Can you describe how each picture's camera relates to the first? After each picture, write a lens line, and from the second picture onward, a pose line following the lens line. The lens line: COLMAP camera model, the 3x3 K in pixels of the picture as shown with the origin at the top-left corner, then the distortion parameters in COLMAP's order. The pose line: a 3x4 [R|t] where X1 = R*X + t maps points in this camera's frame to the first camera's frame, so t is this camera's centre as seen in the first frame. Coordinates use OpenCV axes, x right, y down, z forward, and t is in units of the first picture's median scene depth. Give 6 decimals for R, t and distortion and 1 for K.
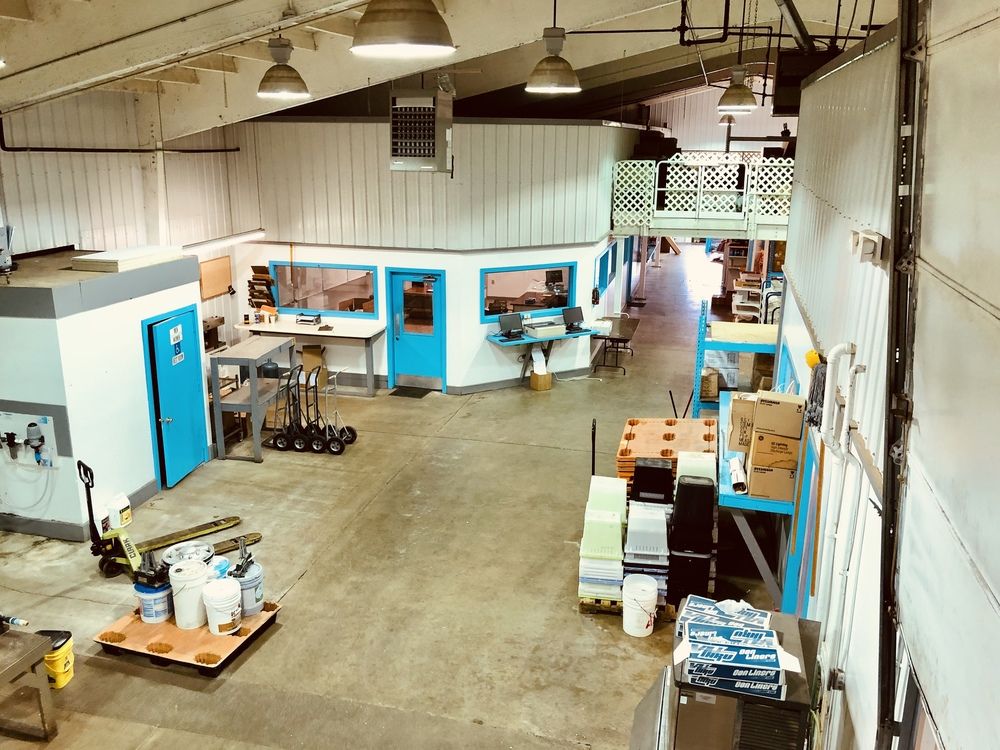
lens RADIAL K [[864.1, 0, 500.0], [0, 864.1, 375.0], [0, 0, 1]] dist [0.005204, 0.001714]
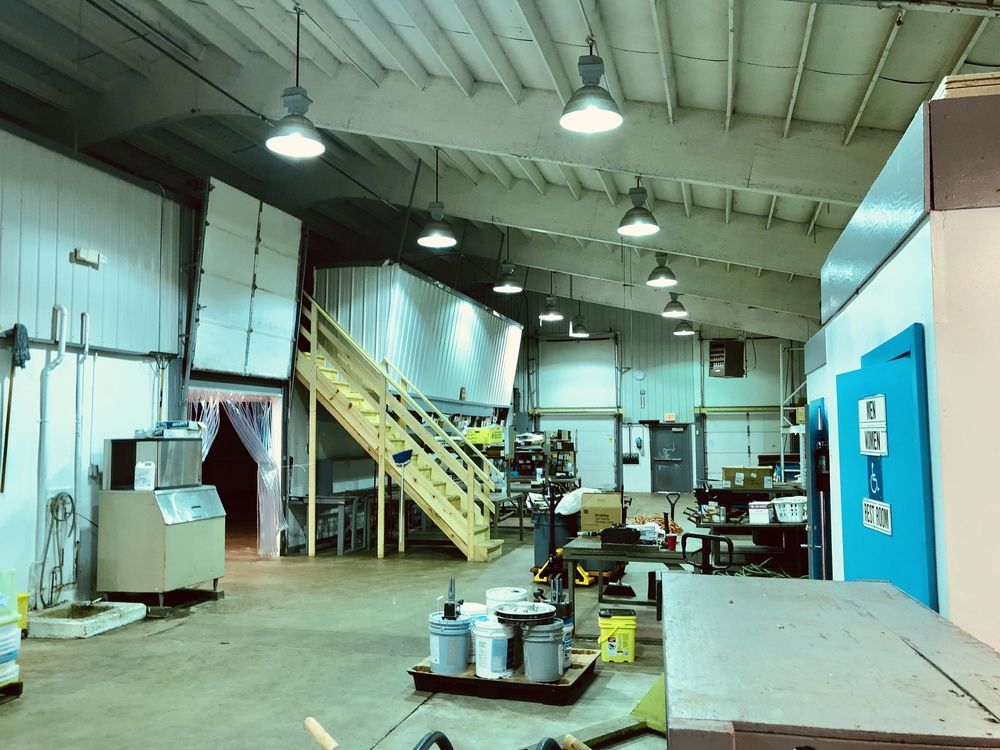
lens RADIAL K [[864.1, 0, 500.0], [0, 864.1, 375.0], [0, 0, 1]] dist [0.005204, 0.001714]
pose [[-0.999776, -0.013063, 0.016633, -0.340160], [-0.009355, 0.978479, 0.206136, -0.162753], [-0.018968, 0.205934, -0.978382, 1.688197]]
